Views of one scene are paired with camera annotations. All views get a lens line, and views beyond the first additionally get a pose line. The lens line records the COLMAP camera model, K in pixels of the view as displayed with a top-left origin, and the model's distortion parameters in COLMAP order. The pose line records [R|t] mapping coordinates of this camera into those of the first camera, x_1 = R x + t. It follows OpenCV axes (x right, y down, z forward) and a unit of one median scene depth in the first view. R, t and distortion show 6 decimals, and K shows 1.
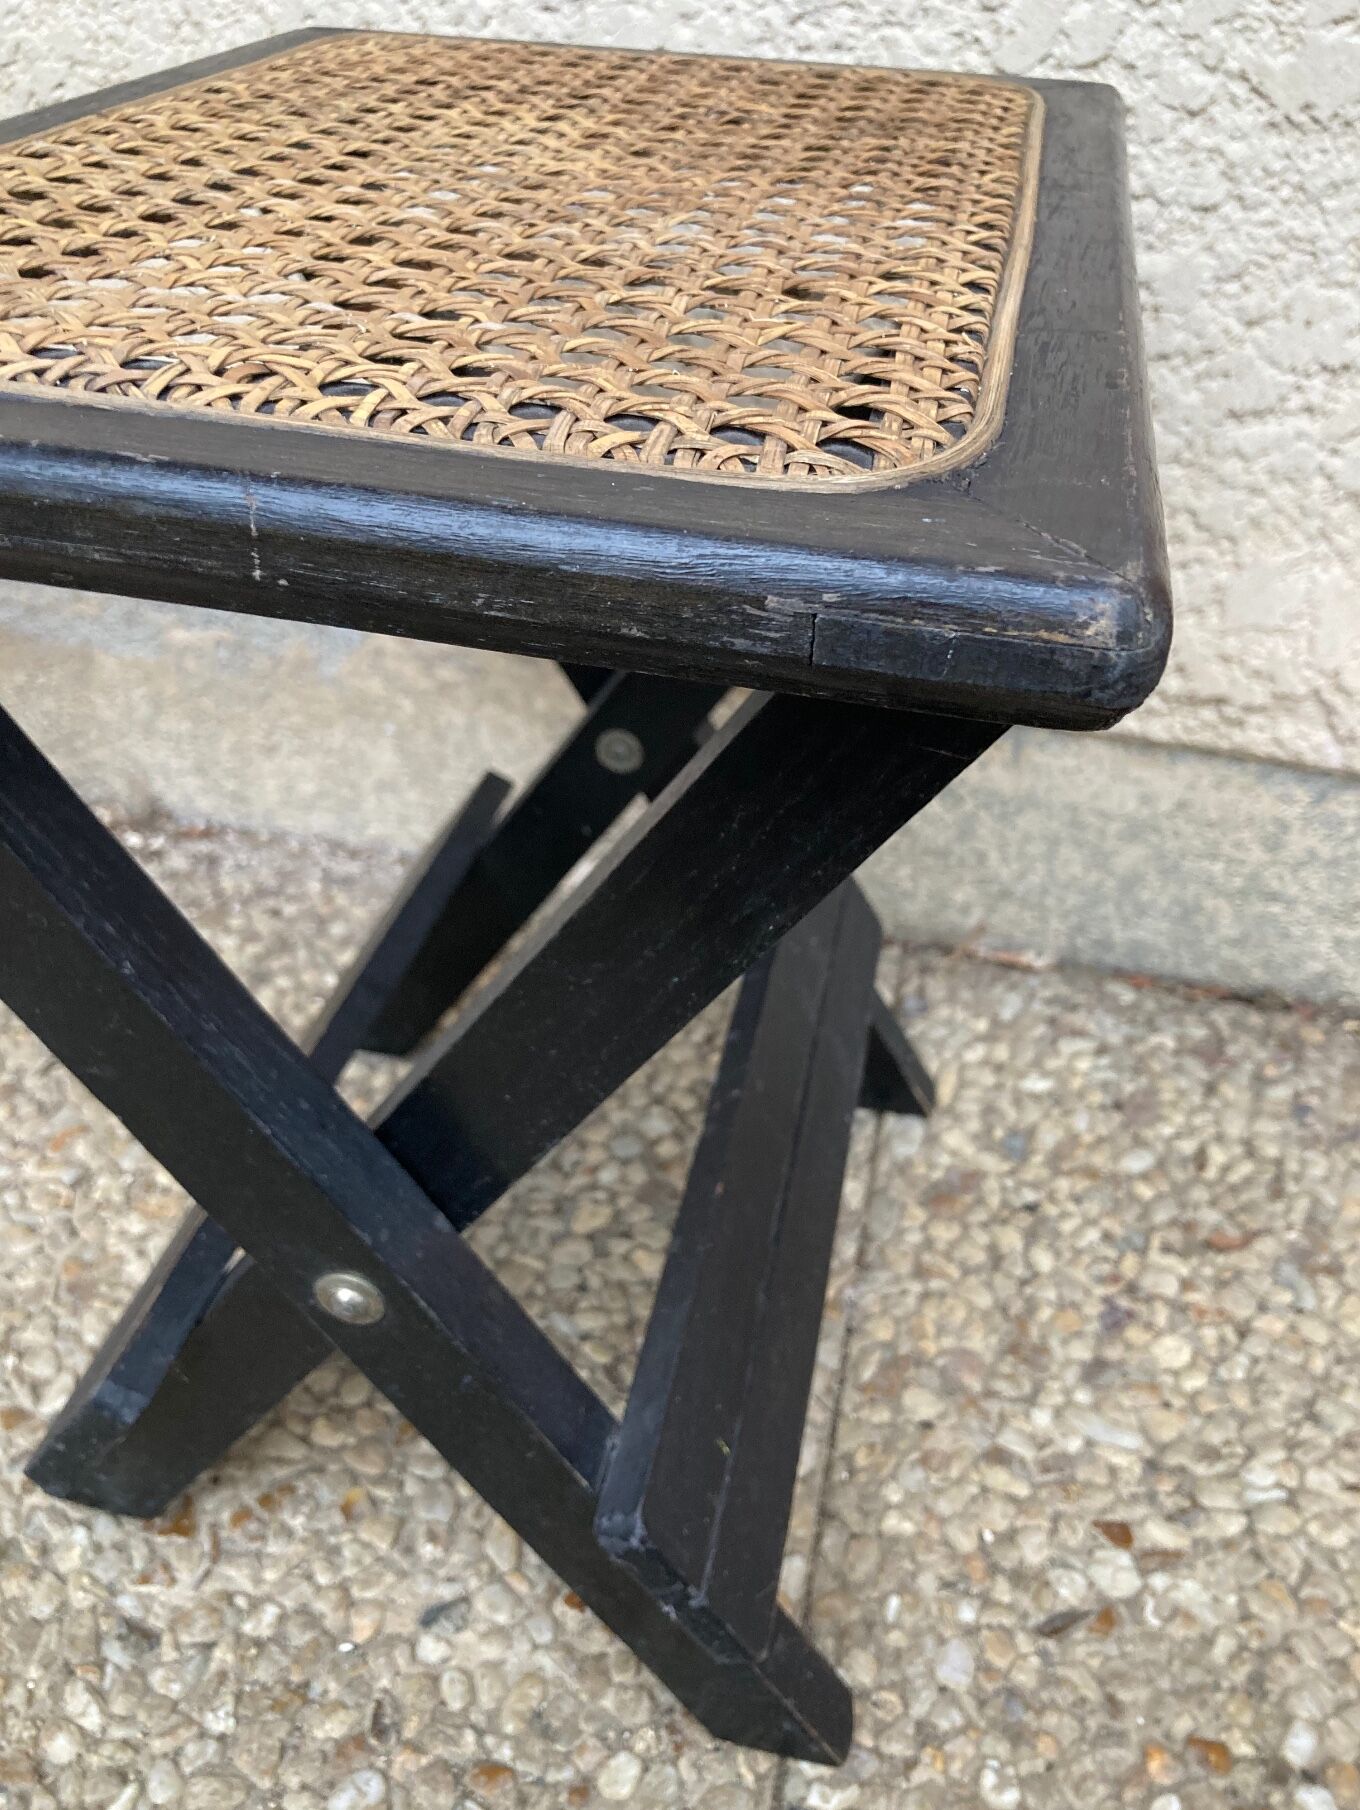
lens RADIAL K [[1547.0, 0, 670.9], [0, 1547.0, 895.3], [0, 0, 1]] dist [-0.013784, 0.025721]
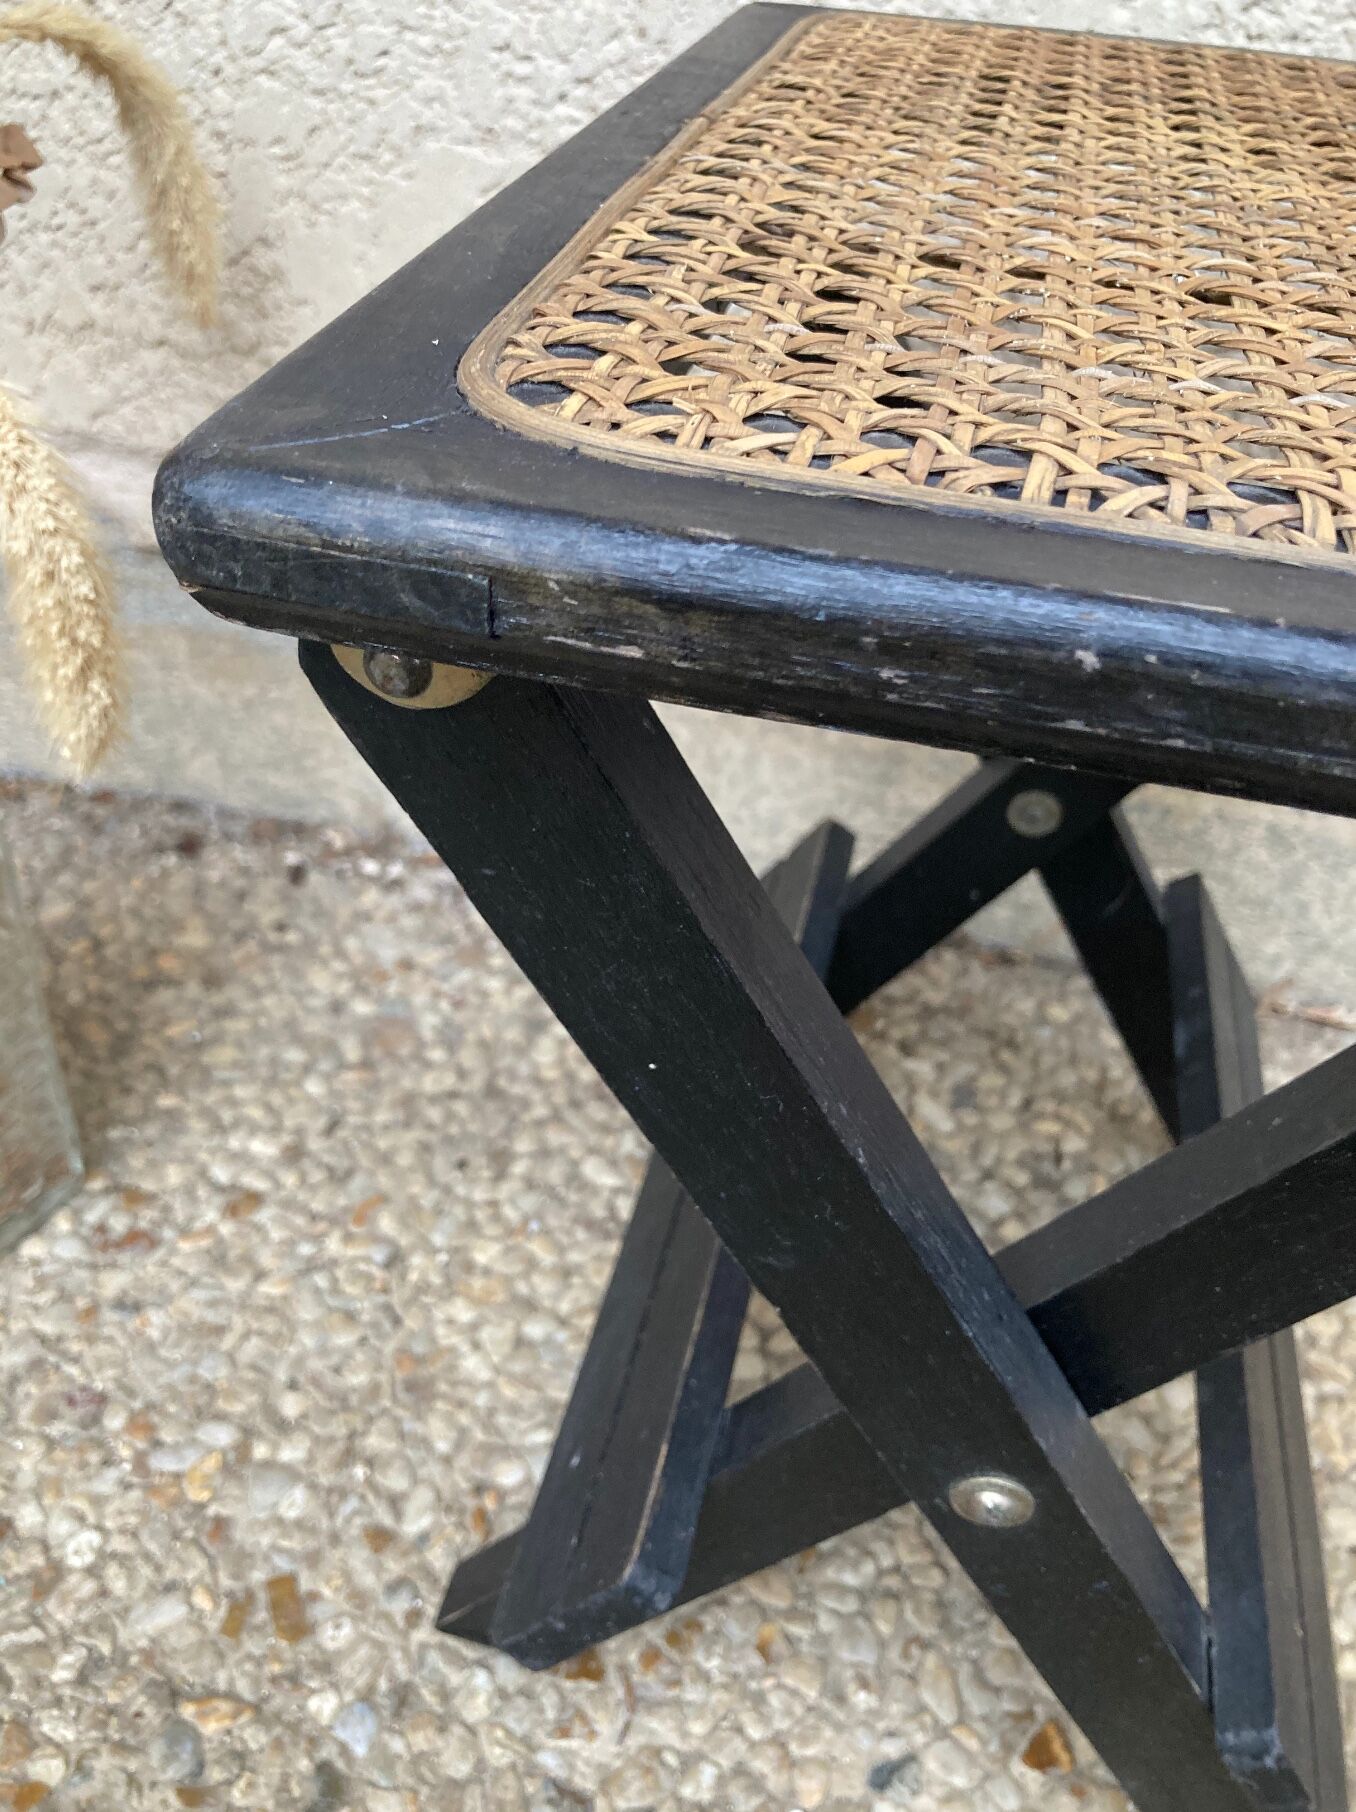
lens RADIAL K [[1548.7, 0, 665.2], [0, 1548.7, 903.9], [0, 0, 1]] dist [-0.013784, 0.025721]
pose [[0.999766, 0.016304, 0.014220, -0.278292], [-0.016705, 0.999453, 0.028552, -0.066390], [-0.013746, -0.028783, 0.999491, 0.095173]]
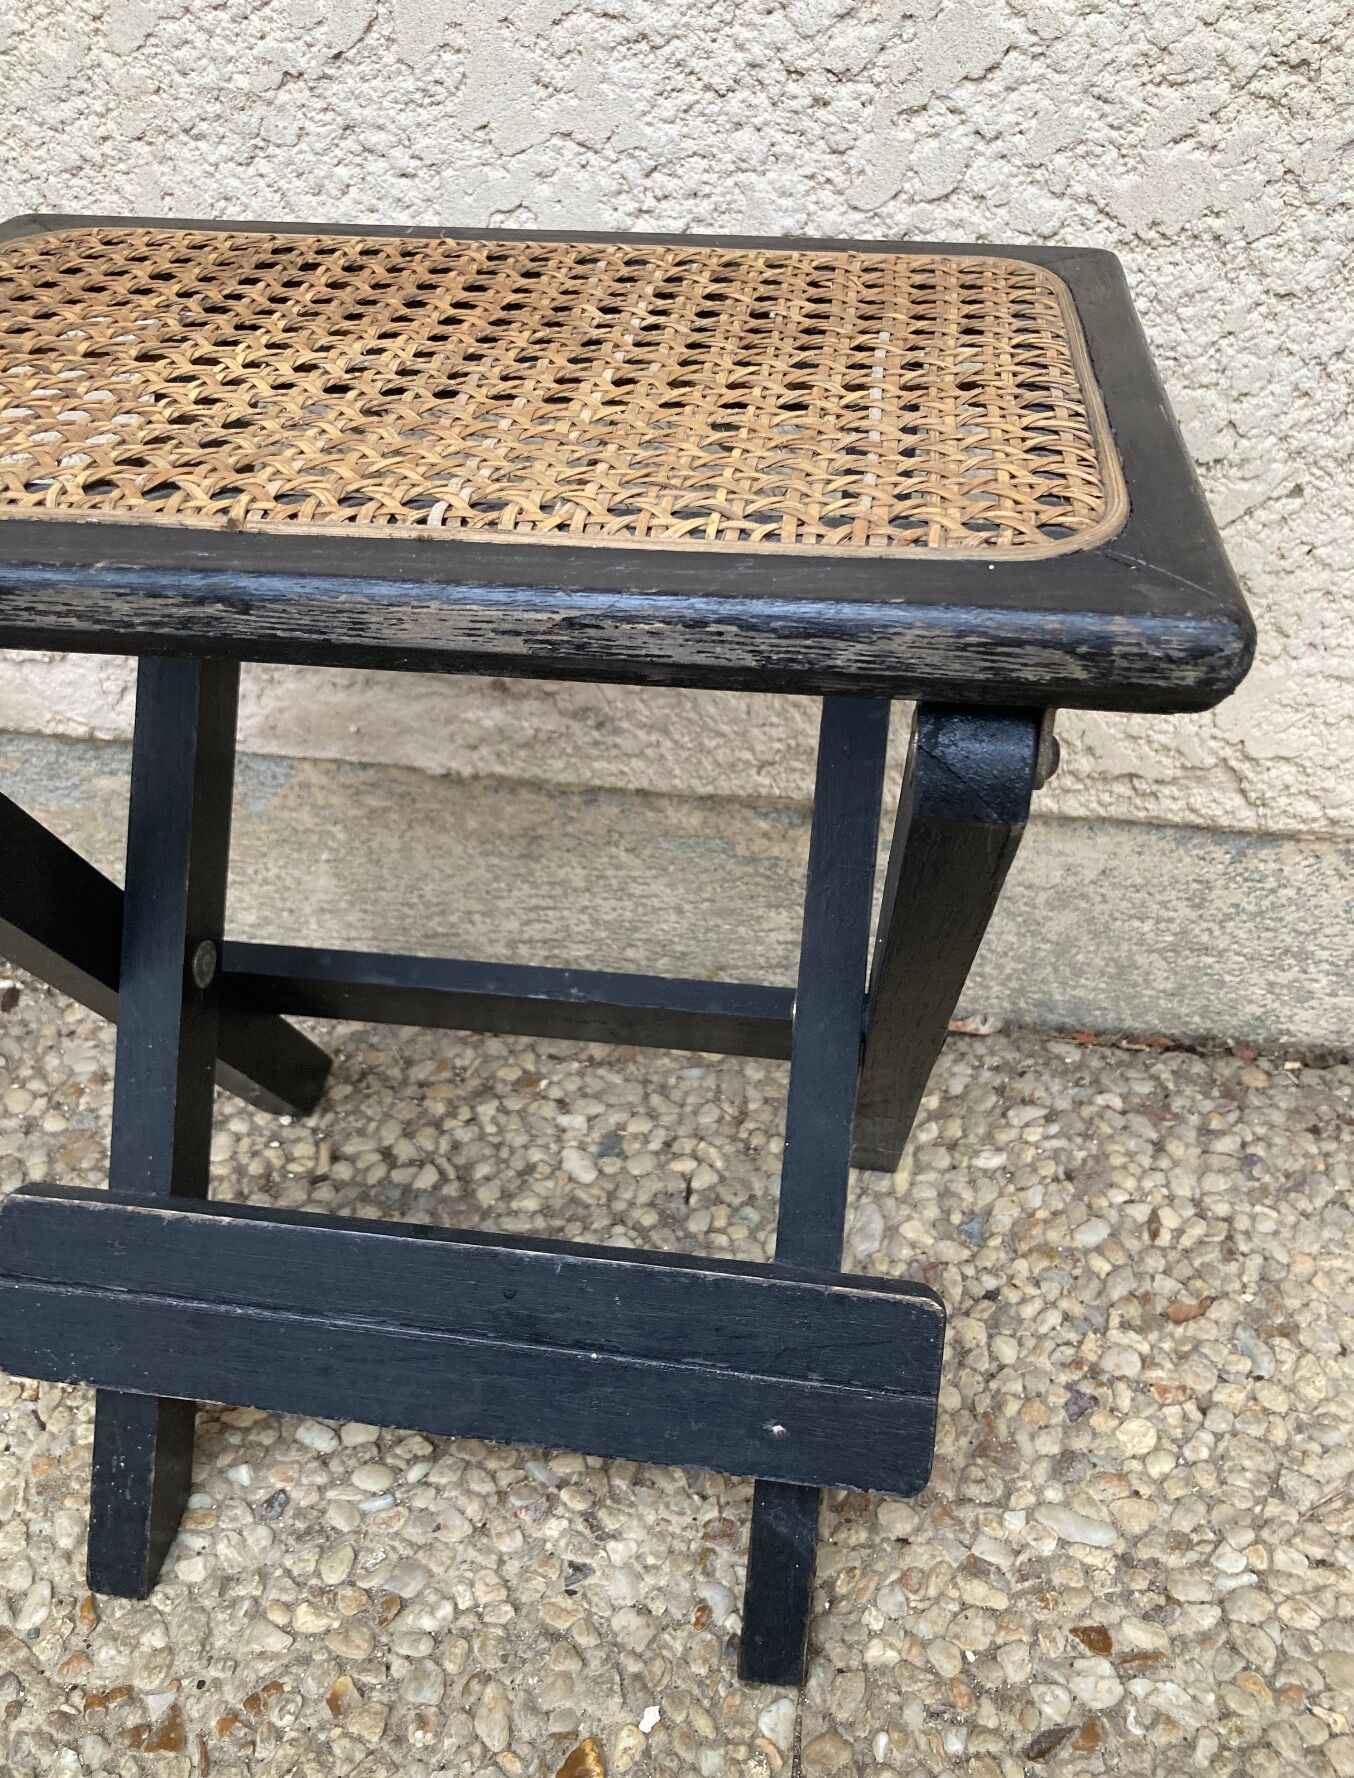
lens RADIAL K [[1528.3, 0, 708.2], [0, 1528.3, 865.0], [0, 0, 1]] dist [0.005416, 0.000455]
pose [[0.995226, -0.090919, 0.035478, 0.043836], [0.090915, 0.995857, 0.001705, -0.118496], [-0.035486, 0.001529, 0.999369, -0.002769]]
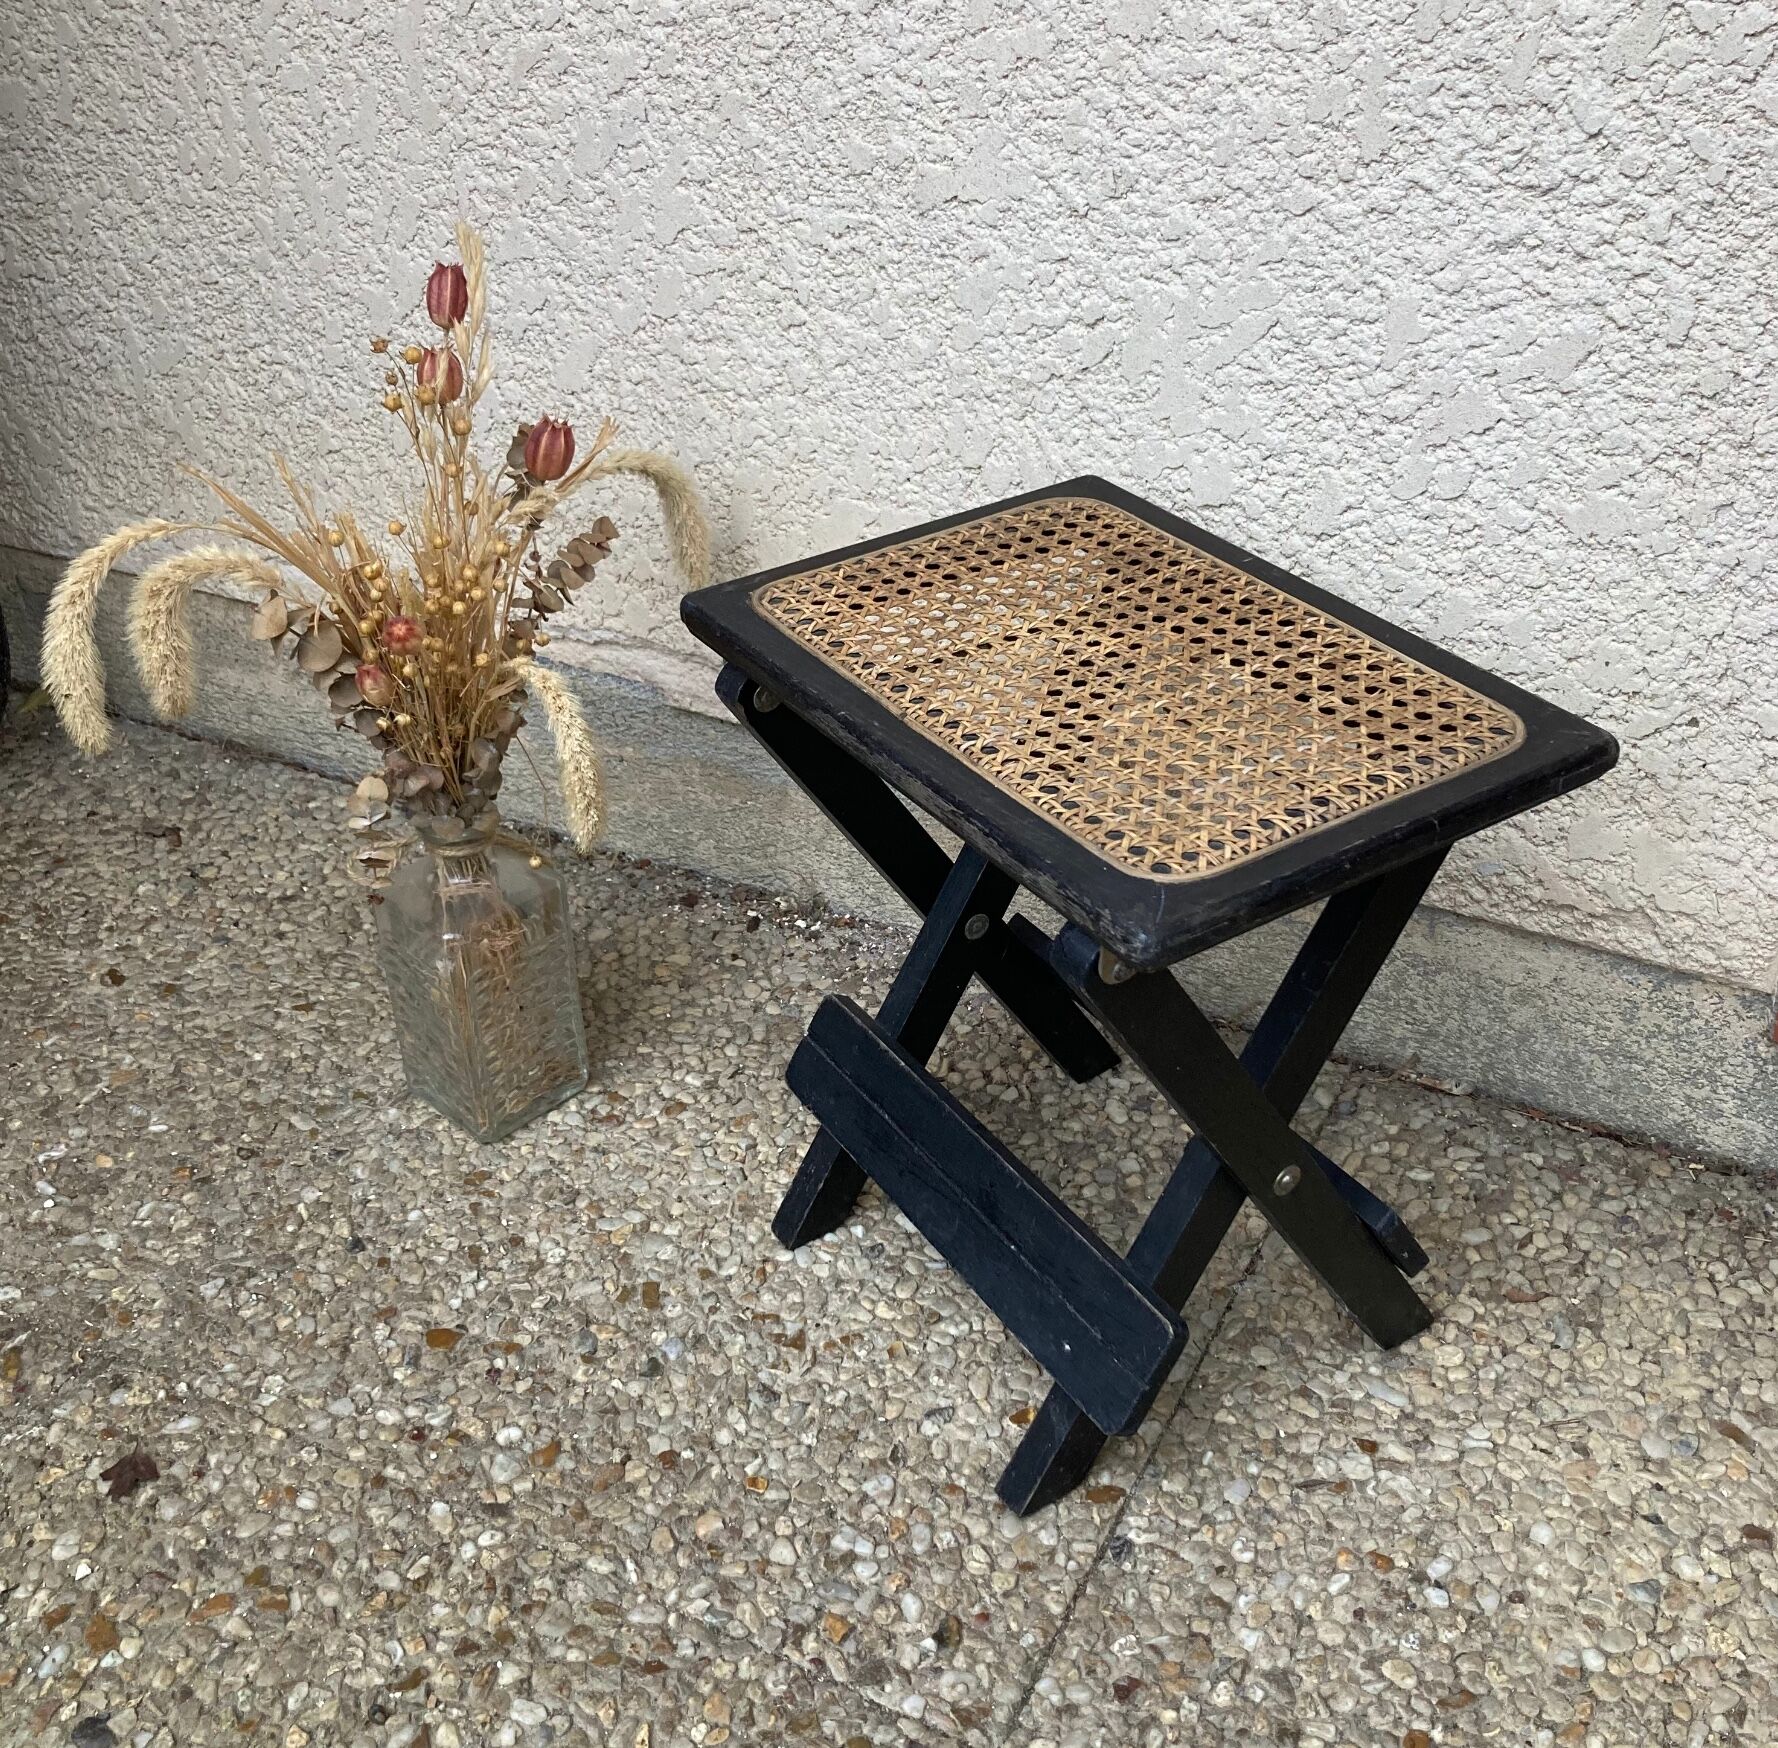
lens RADIAL K [[2016.5, 0, 910.2], [0, 2016.5, 844.4], [0, 0, 1]] dist [0.024713, 0.000000]
pose [[0.962904, 0.087447, -0.255283, 0.306045], [-0.105050, 0.992882, -0.056127, -0.023886], [0.248558, 0.080863, 0.965236, -1.098044]]
